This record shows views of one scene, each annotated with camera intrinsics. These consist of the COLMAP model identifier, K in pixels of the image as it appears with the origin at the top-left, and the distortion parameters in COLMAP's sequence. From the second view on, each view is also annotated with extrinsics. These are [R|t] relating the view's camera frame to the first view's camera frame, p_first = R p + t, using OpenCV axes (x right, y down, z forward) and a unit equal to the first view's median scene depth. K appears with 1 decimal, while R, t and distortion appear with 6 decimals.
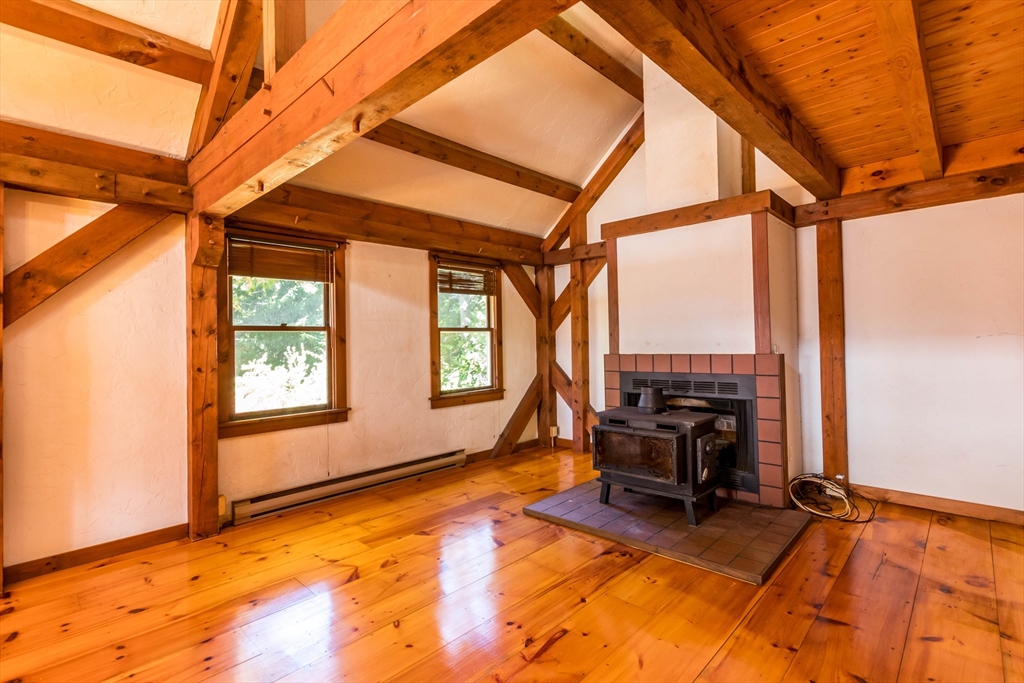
lens RADIAL K [[482.5, 0, 507.2], [0, 482.5, 339.2], [0, 0, 1]] dist [0.002271, 0.000377]
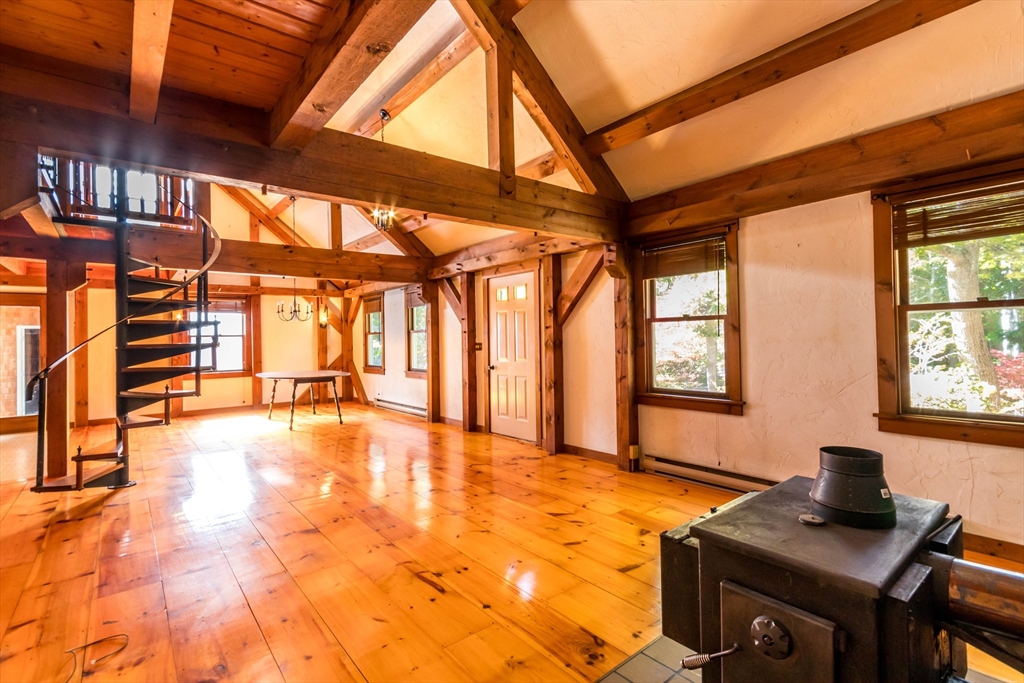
lens RADIAL K [[482.5, 0, 516.1], [0, 482.5, 335.4], [0, 0, 1]] dist [0.002271, 0.000377]
pose [[-0.120248, 0.016452, -0.992608, 0.691008], [0.025091, 0.999594, 0.013528, -0.008169], [0.992427, -0.023278, -0.120612, 0.746008]]
